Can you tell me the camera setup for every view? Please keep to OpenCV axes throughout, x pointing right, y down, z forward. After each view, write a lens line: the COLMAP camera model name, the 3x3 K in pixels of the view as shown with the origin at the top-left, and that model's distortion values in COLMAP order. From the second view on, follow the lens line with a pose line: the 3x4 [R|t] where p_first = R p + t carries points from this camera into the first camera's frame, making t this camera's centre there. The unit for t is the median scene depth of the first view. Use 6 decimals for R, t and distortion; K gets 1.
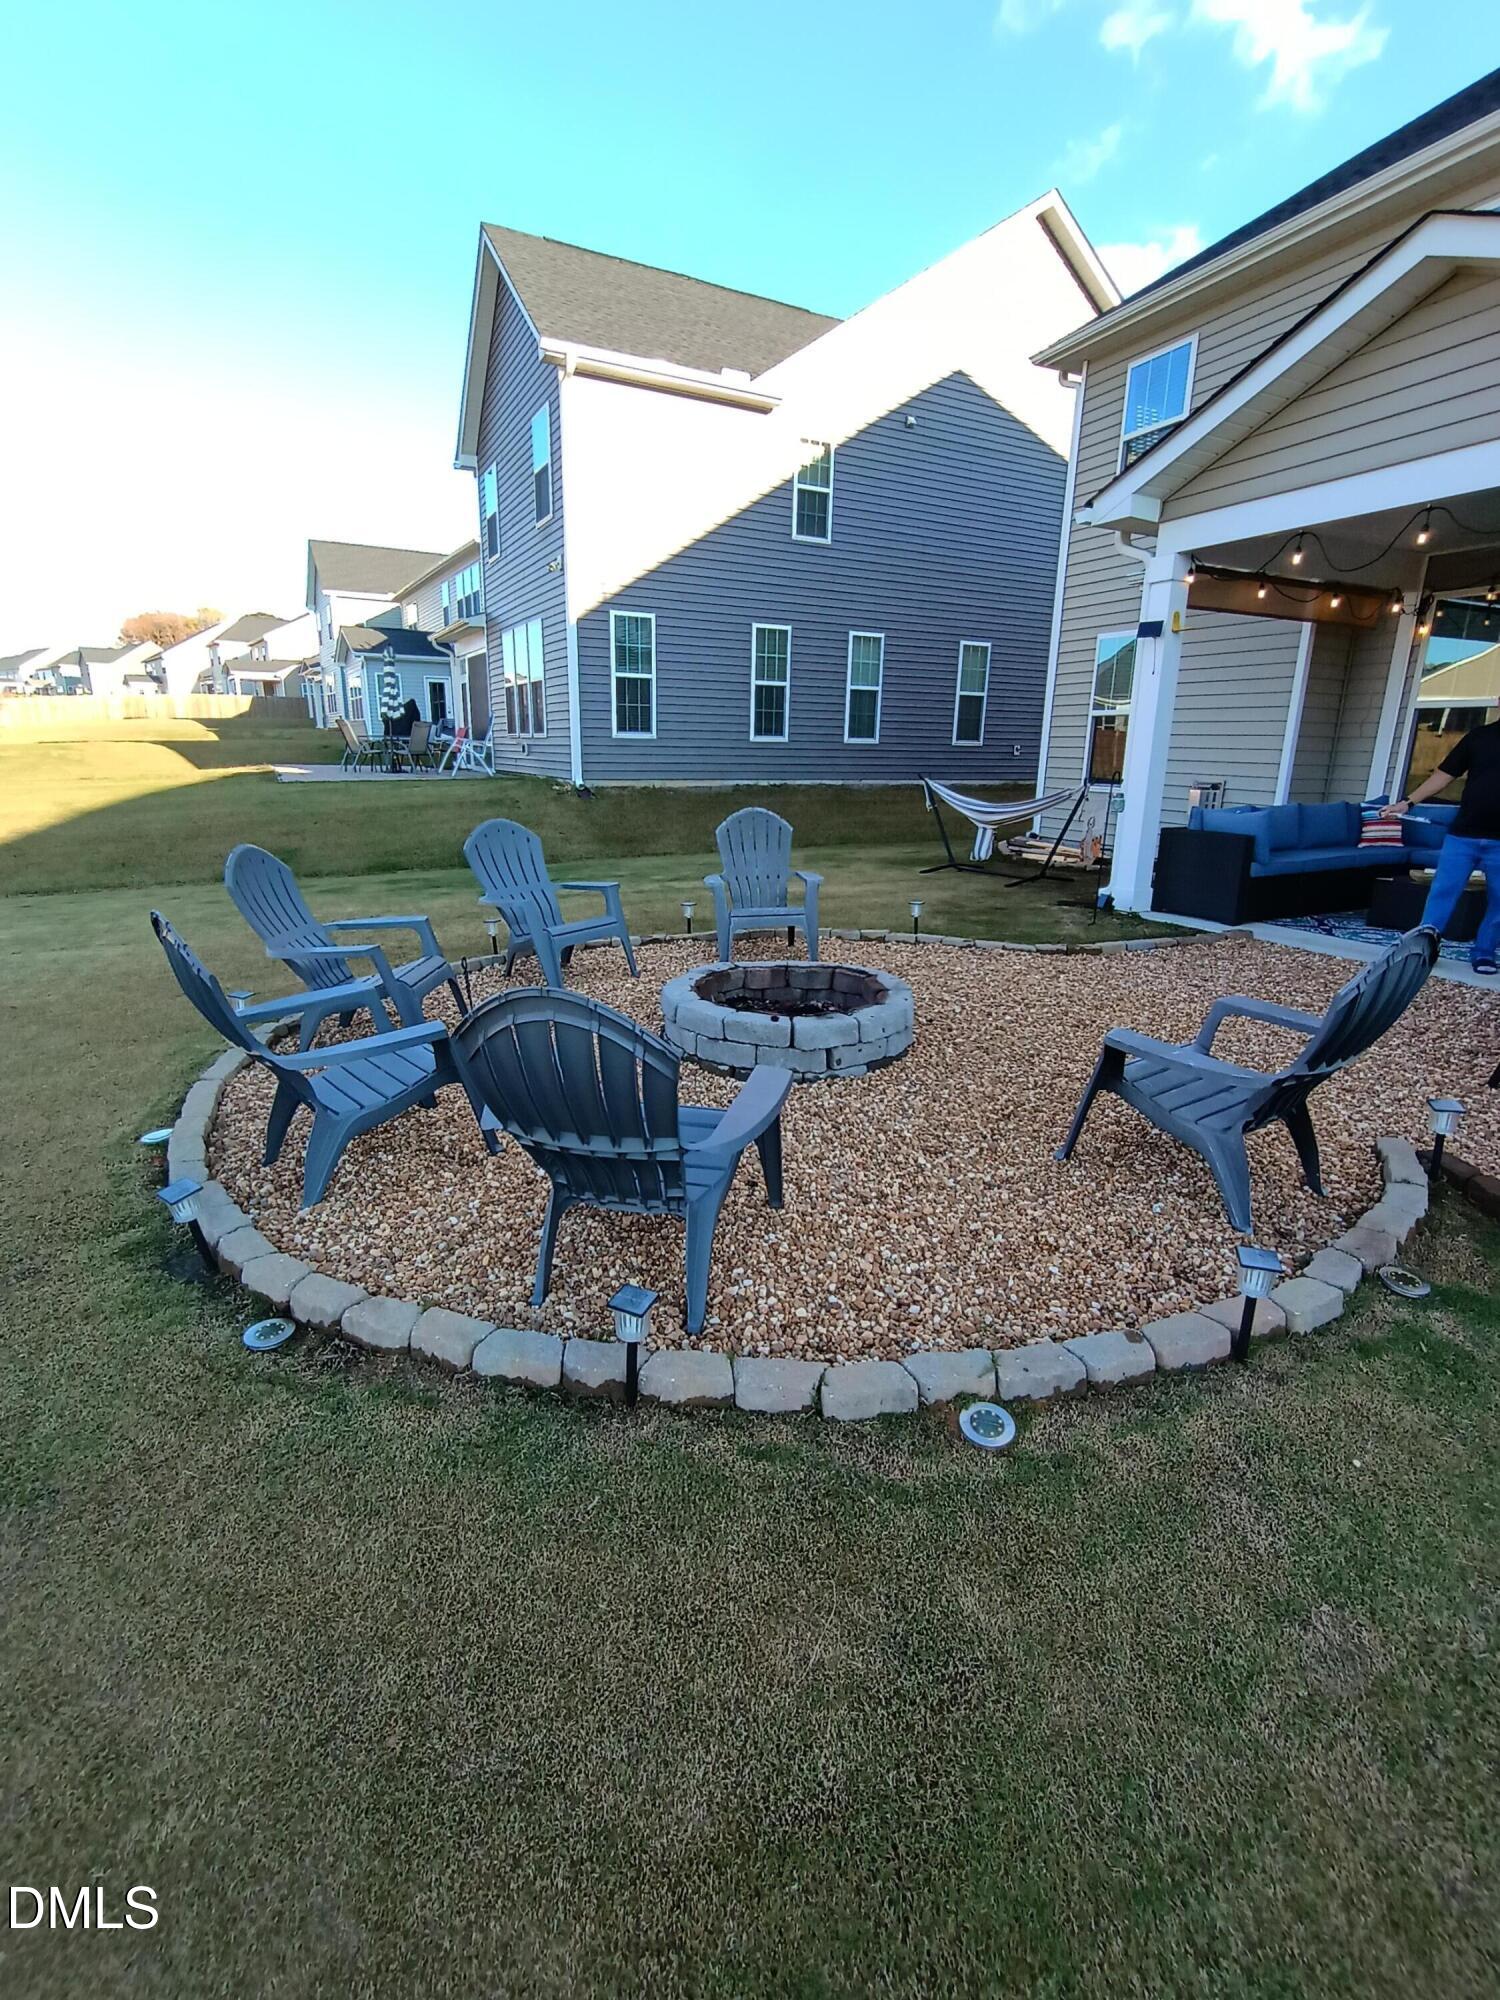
lens RADIAL K [[918.5, 0, 744.4], [0, 918.5, 1002.1], [0, 0, 1]] dist [-0.009149, 0.003915]
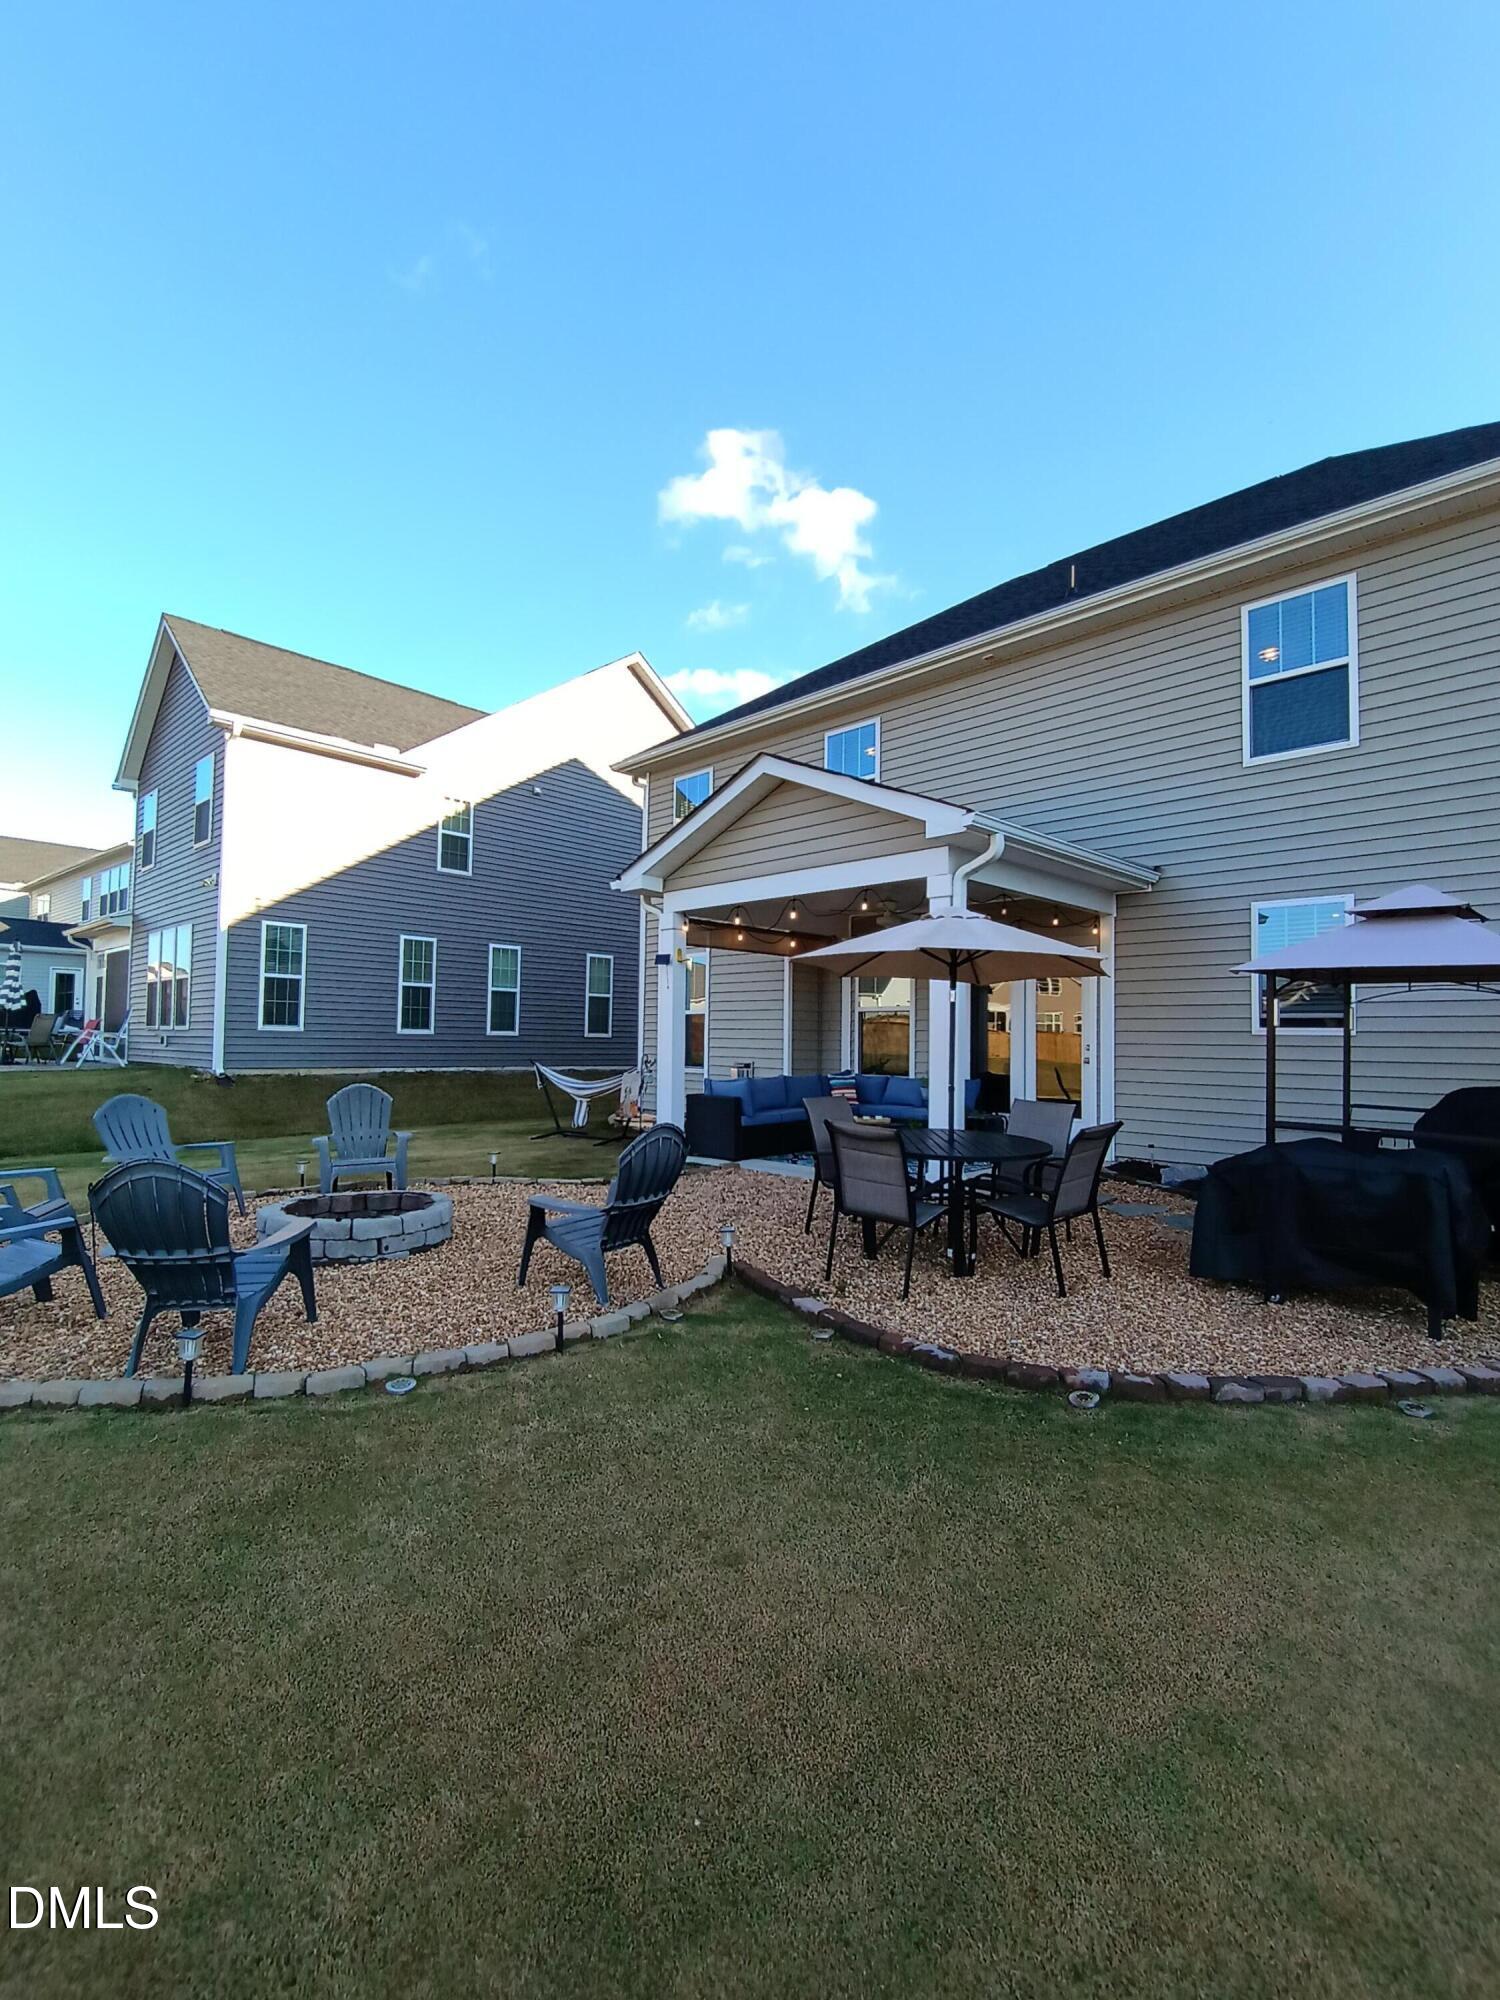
lens RADIAL K [[918.5, 0, 747.0], [0, 918.5, 1002.1], [0, 0, 1]] dist [-0.009149, 0.003915]
pose [[0.943582, 0.011877, 0.330926, 0.064277], [0.090013, 0.952526, -0.290845, 0.068817], [-0.318670, 0.304224, 0.897718, -0.242903]]
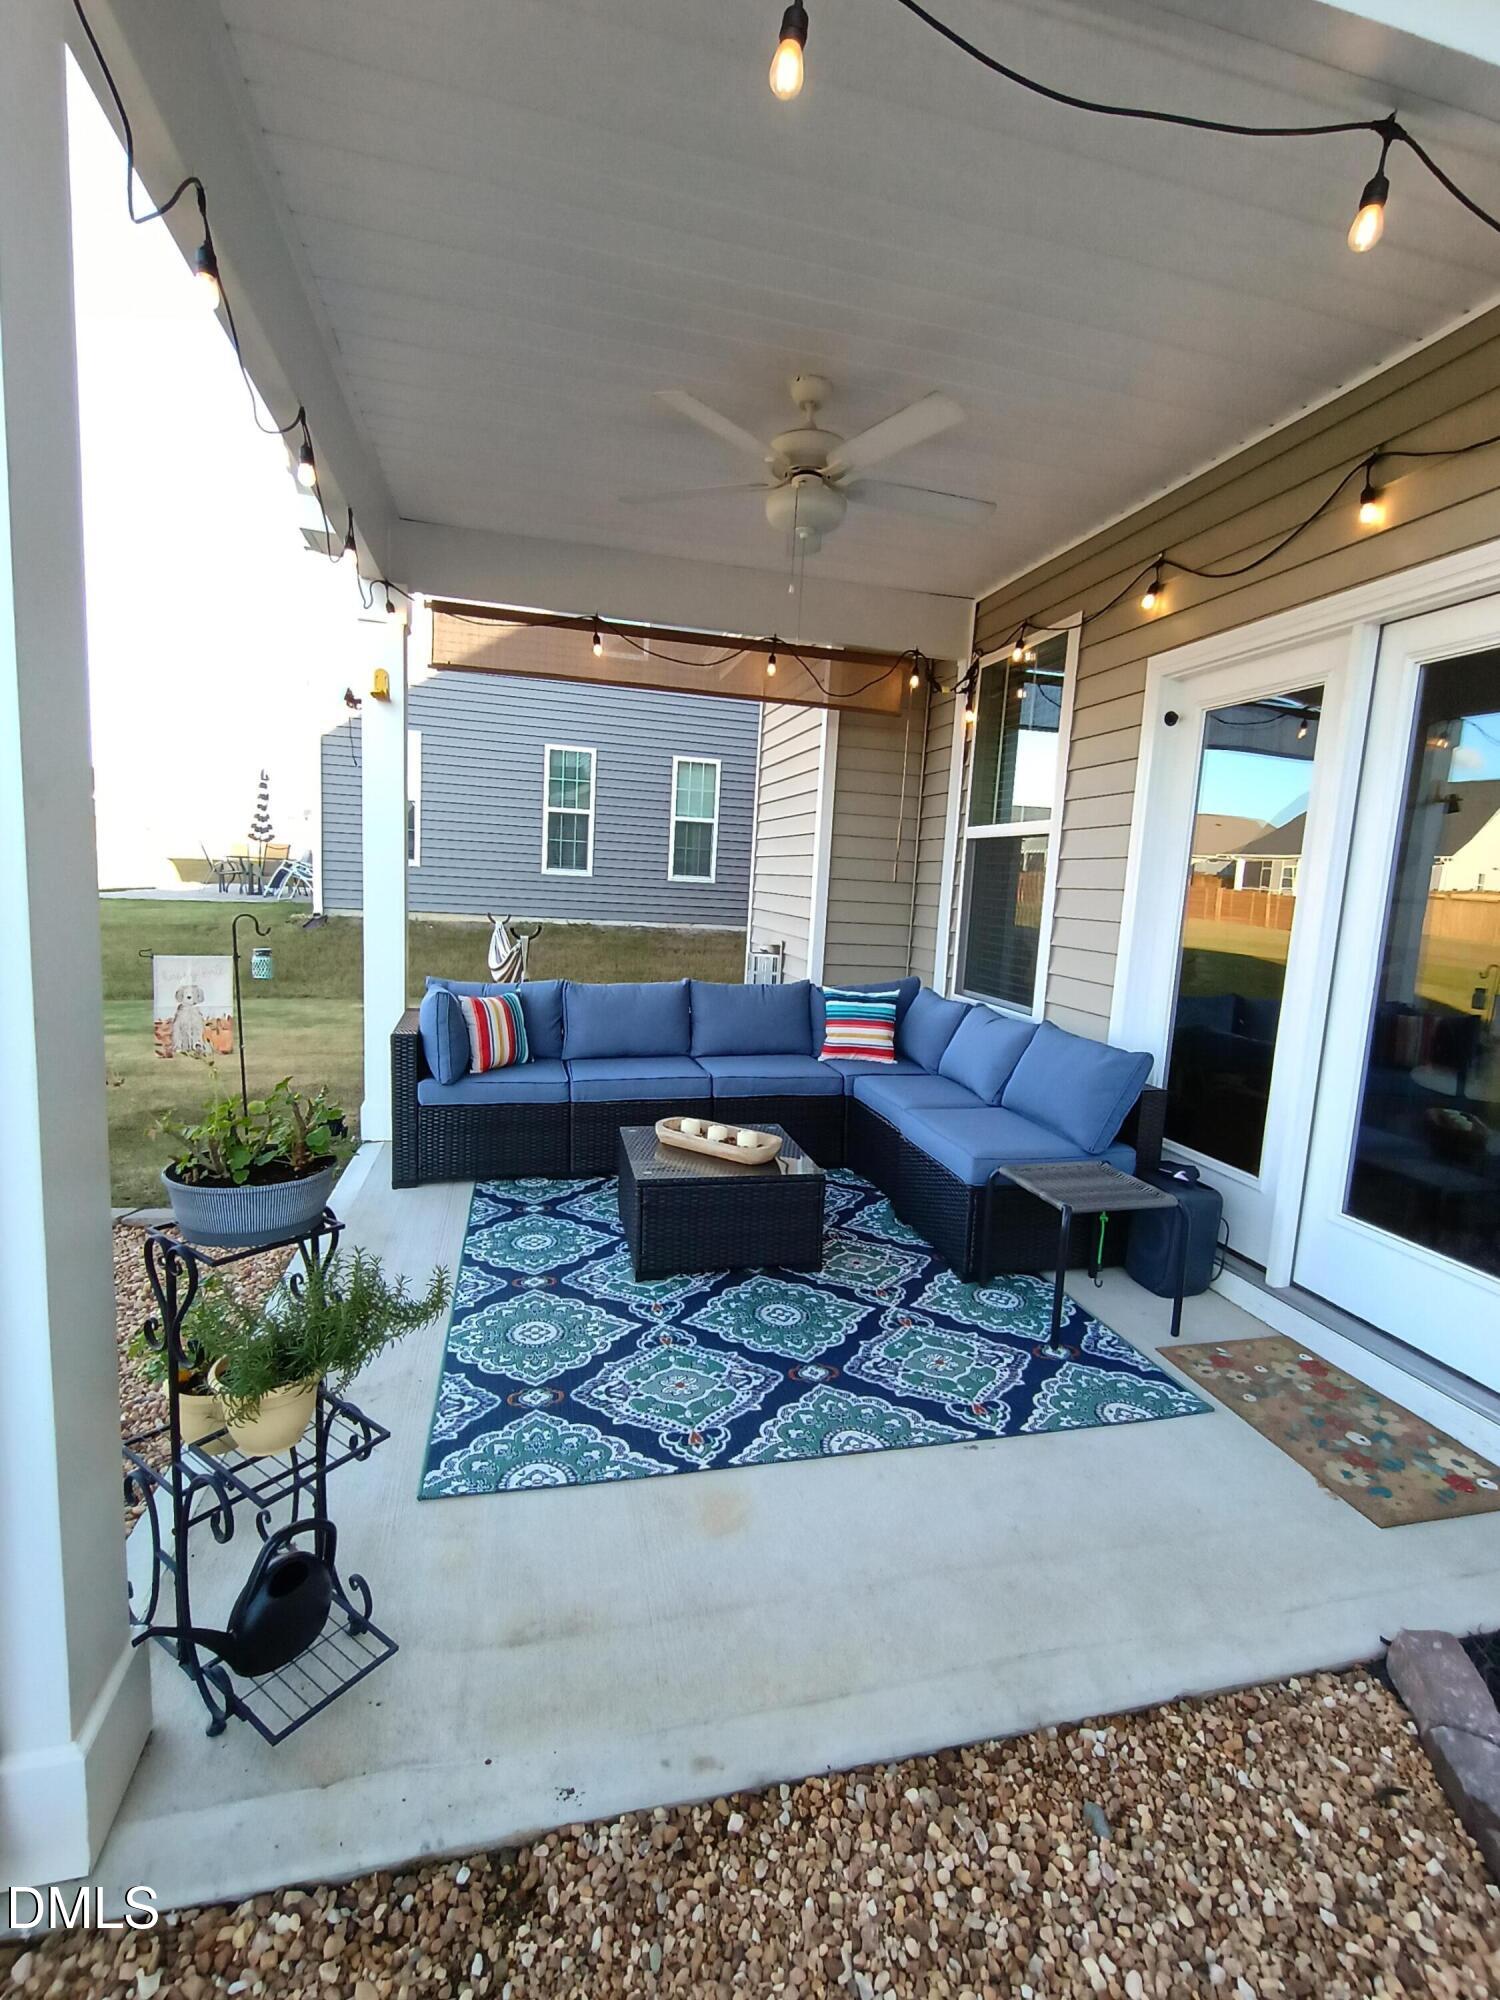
lens RADIAL K [[918.5, 0, 748.3], [0, 918.5, 1003.4], [0, 0, 1]] dist [-0.009149, 0.003915]
pose [[0.980390, 0.062352, -0.186946, 0.622103], [-0.089106, 0.986372, -0.138312, -0.100337], [0.175774, 0.152258, 0.972585, 0.344212]]
